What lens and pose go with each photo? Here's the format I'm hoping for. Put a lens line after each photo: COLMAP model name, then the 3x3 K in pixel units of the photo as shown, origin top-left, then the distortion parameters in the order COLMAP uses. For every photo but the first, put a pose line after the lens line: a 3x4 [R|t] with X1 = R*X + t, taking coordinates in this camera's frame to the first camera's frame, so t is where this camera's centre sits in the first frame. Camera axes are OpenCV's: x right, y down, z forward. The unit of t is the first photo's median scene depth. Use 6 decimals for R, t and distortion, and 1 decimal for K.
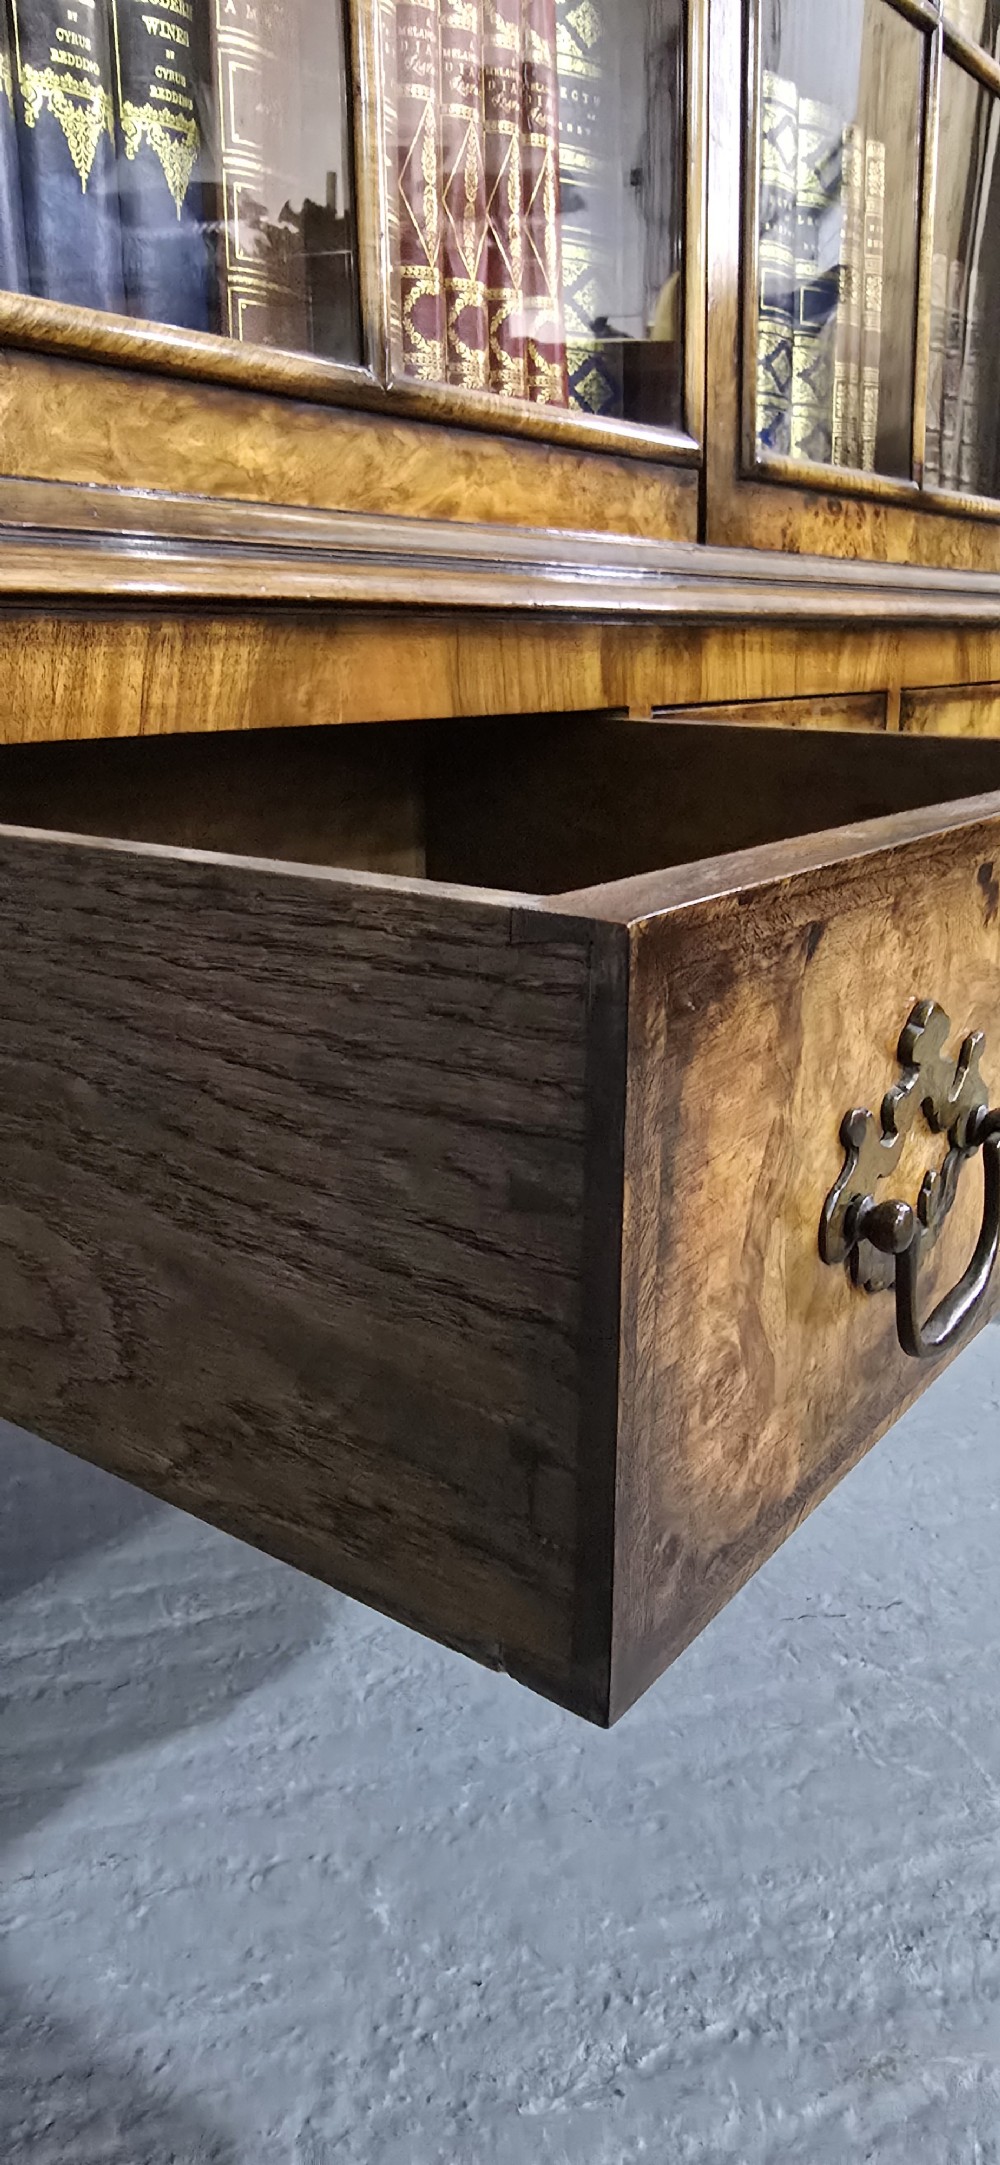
lens RADIAL K [[1483.4, 0, 502.8], [0, 1483.4, 1024.9], [0, 0, 1]] dist [0.000916, 0.002014]
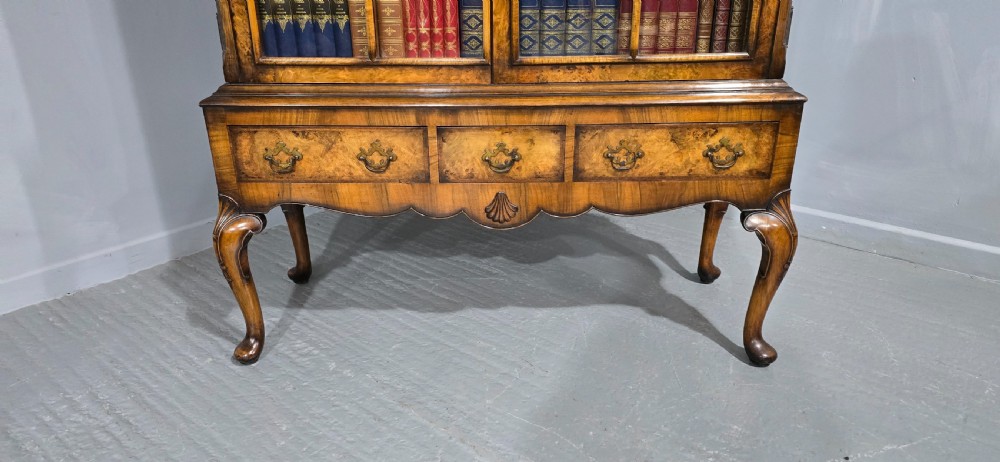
lens RADIAL K [[667.6, 0, 496.6], [0, 667.6, 238.6], [0, 0, 1]] dist [0.086836, -0.091289]
pose [[0.589671, 0.340306, -0.732448, 1.640322], [-0.192779, 0.939988, 0.281531, -0.450340], [0.784299, -0.024810, 0.619887, -0.128085]]
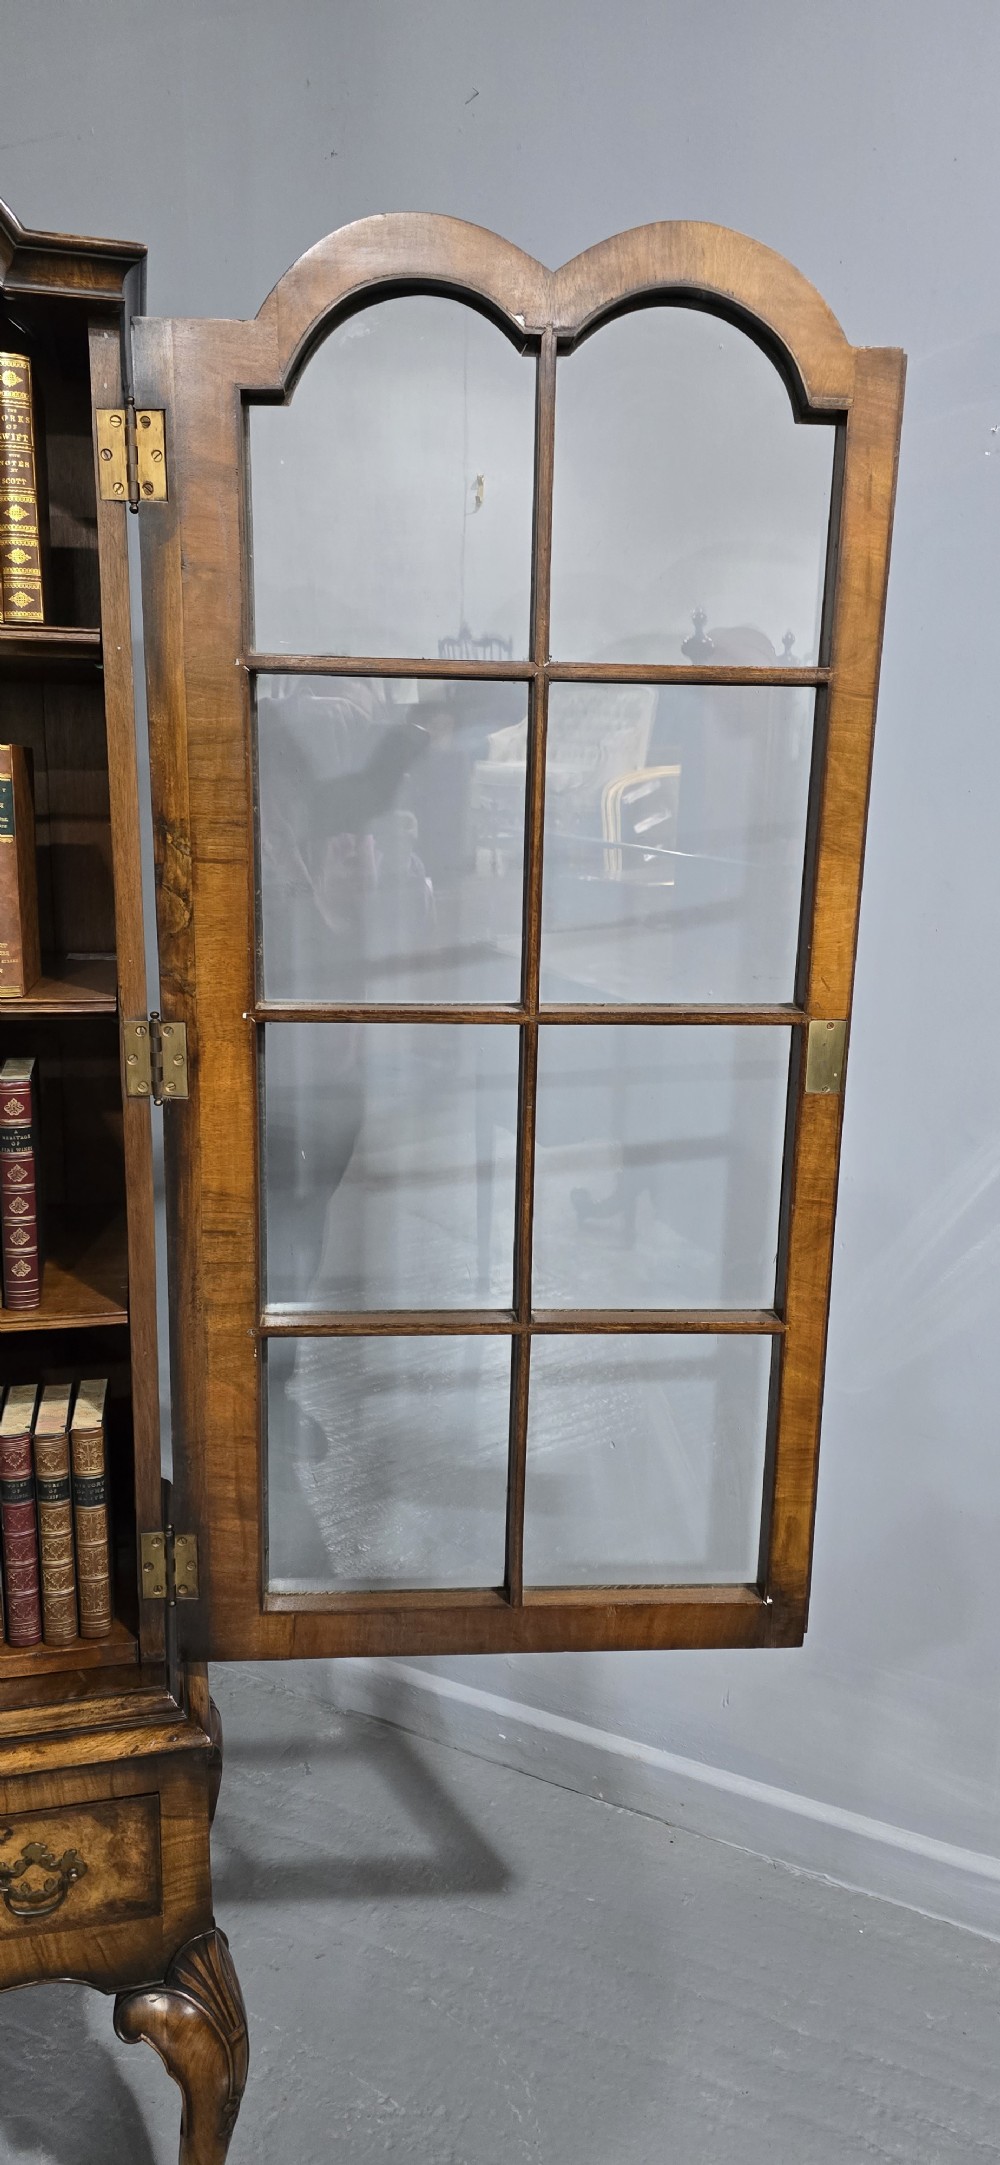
lens RADIAL K [[1445.3, 0, 503.3], [0, 1445.3, 1071.8], [0, 0, 1]] dist [0.086836, -0.091289]
pose [[0.764694, 0.174374, -0.620352, 1.866777], [-0.188023, 0.981177, 0.044026, -1.352333], [0.616352, 0.082974, 0.783087, 0.450016]]
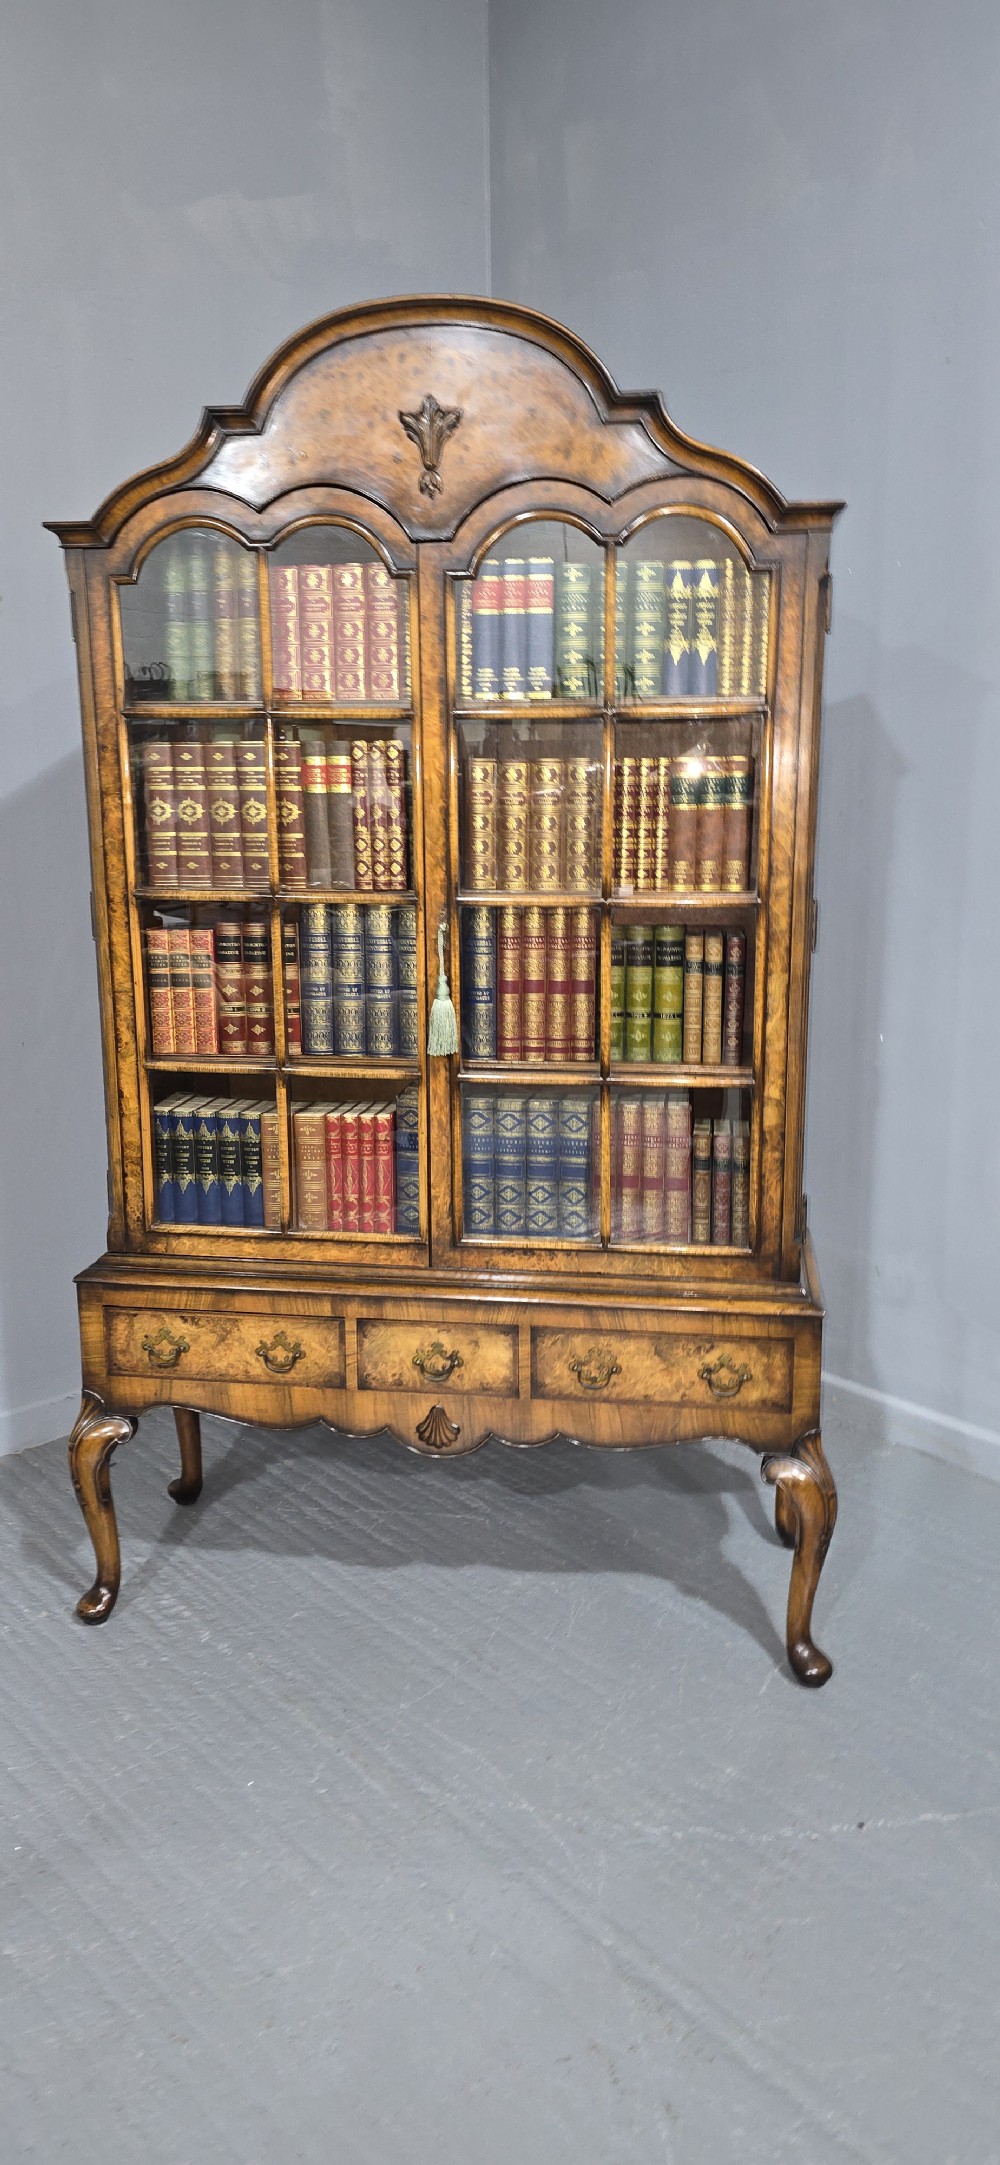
lens RADIAL K [[1445.3, 0, 503.3], [0, 1445.3, 1071.8], [0, 0, 1]] dist [0.086836, -0.091289]
pose [[0.477835, 0.198318, -0.855771, 2.821690], [-0.211707, 0.971467, 0.106919, -1.112795], [0.852557, 0.130083, 0.506186, -0.495106]]
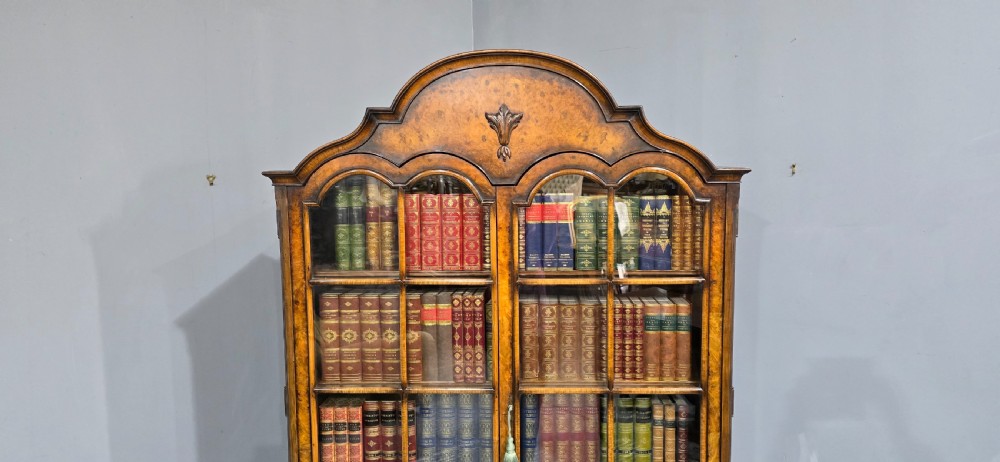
lens RADIAL K [[667.6, 0, 496.6], [0, 667.6, 238.6], [0, 0, 1]] dist [0.086836, -0.091289]
pose [[0.583260, 0.102726, -0.805763, 1.884889], [-0.193279, 0.981032, -0.014837, -1.573218], [0.788955, 0.164390, 0.592052, -0.598005]]
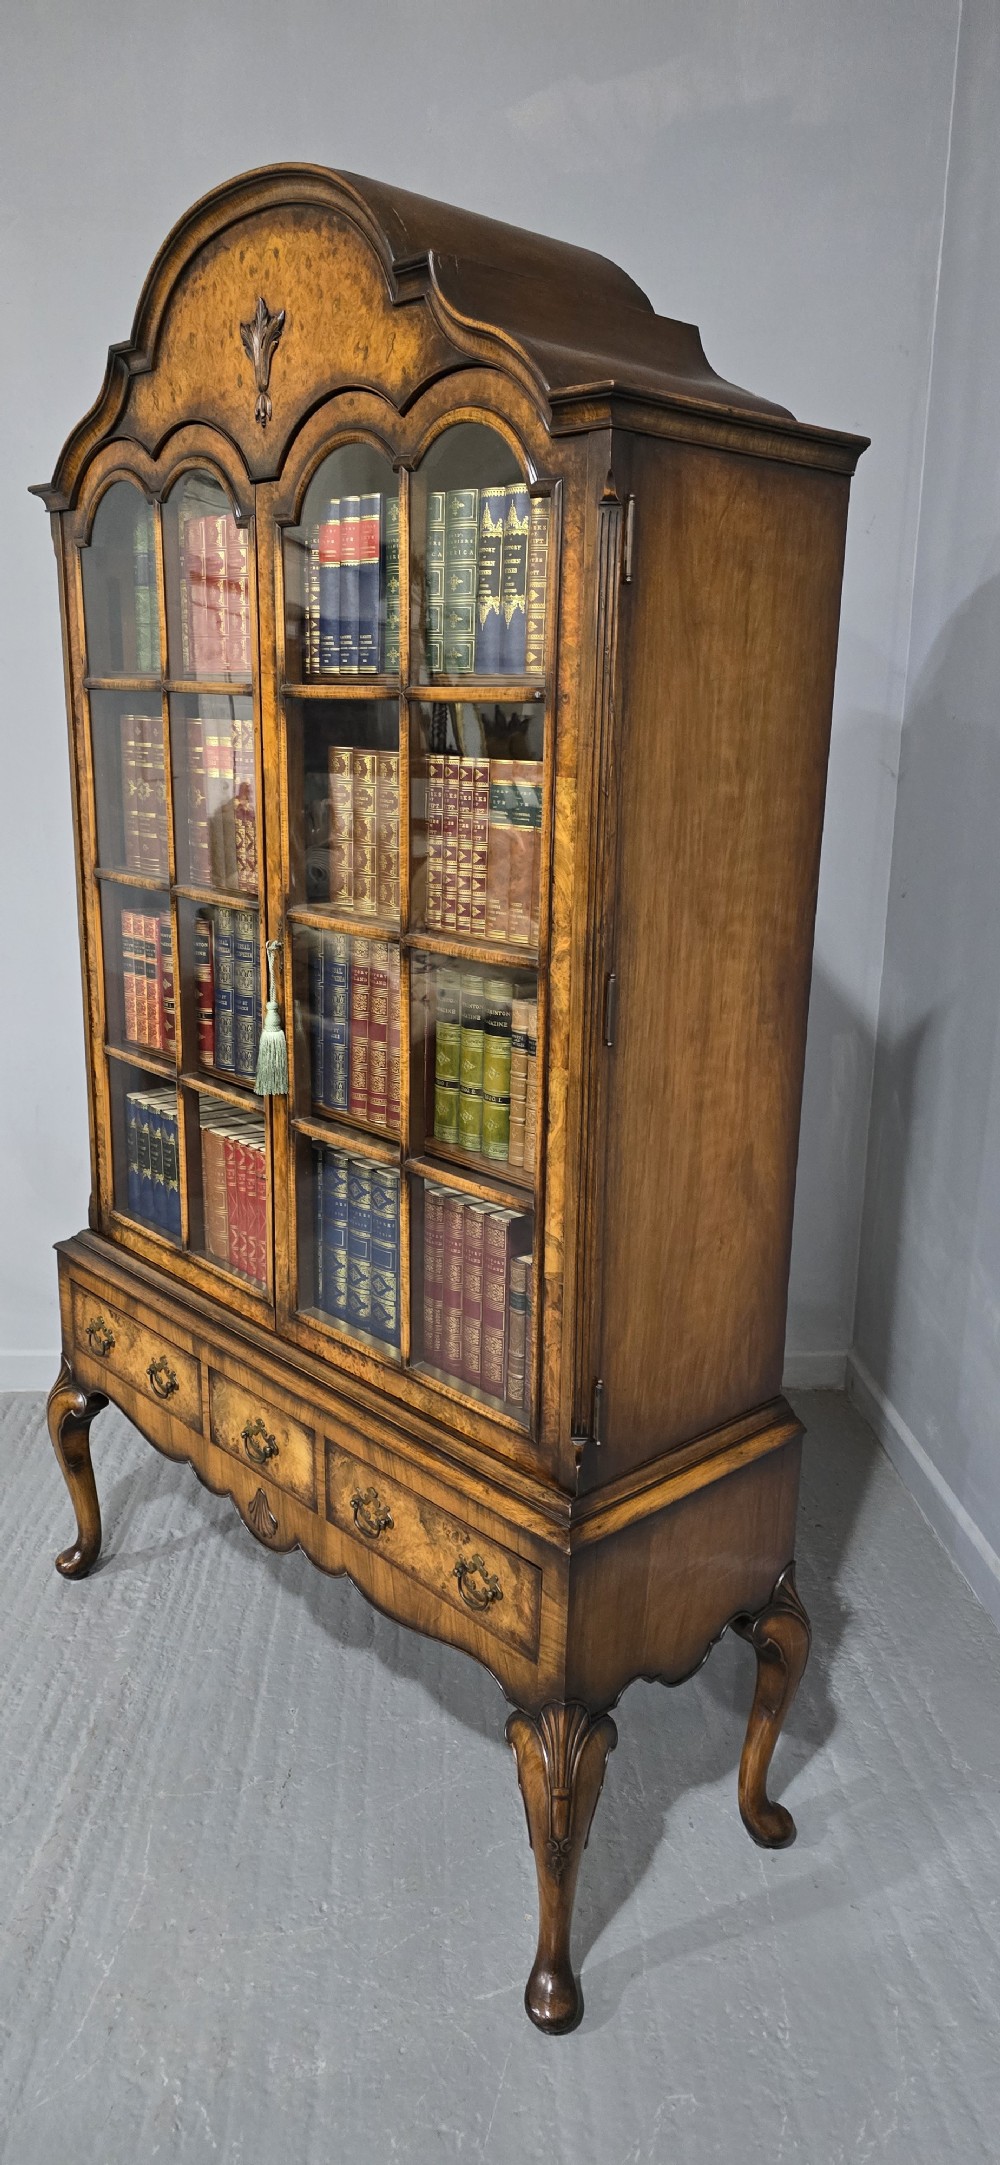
lens RADIAL K [[1446.0, 0, 520.2], [0, 1446.0, 1076.9], [0, 0, 1]] dist [0.083641, -0.091912]
pose [[-0.167108, 0.262944, -0.950229, 2.532255], [-0.247666, 0.921683, 0.298600, -1.704065], [0.954325, 0.285238, -0.088898, 1.563620]]
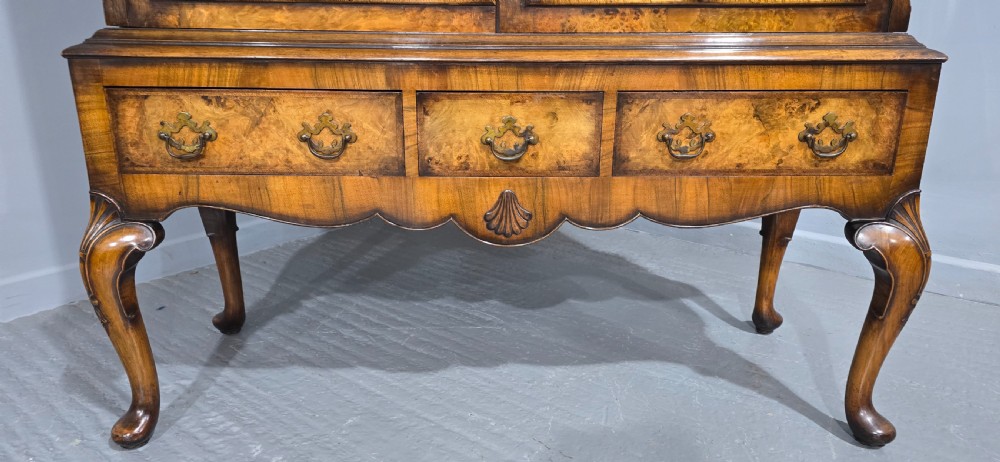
lens RADIAL K [[674.8, 0, 500.0], [0, 674.8, 231.0], [0, 0, 1]] dist [0.054624, -0.055625]
pose [[0.616393, 0.263703, -0.741971, 1.199793], [-0.205656, 0.963466, 0.171575, -0.187464], [0.760109, 0.046833, 0.648106, 0.199676]]
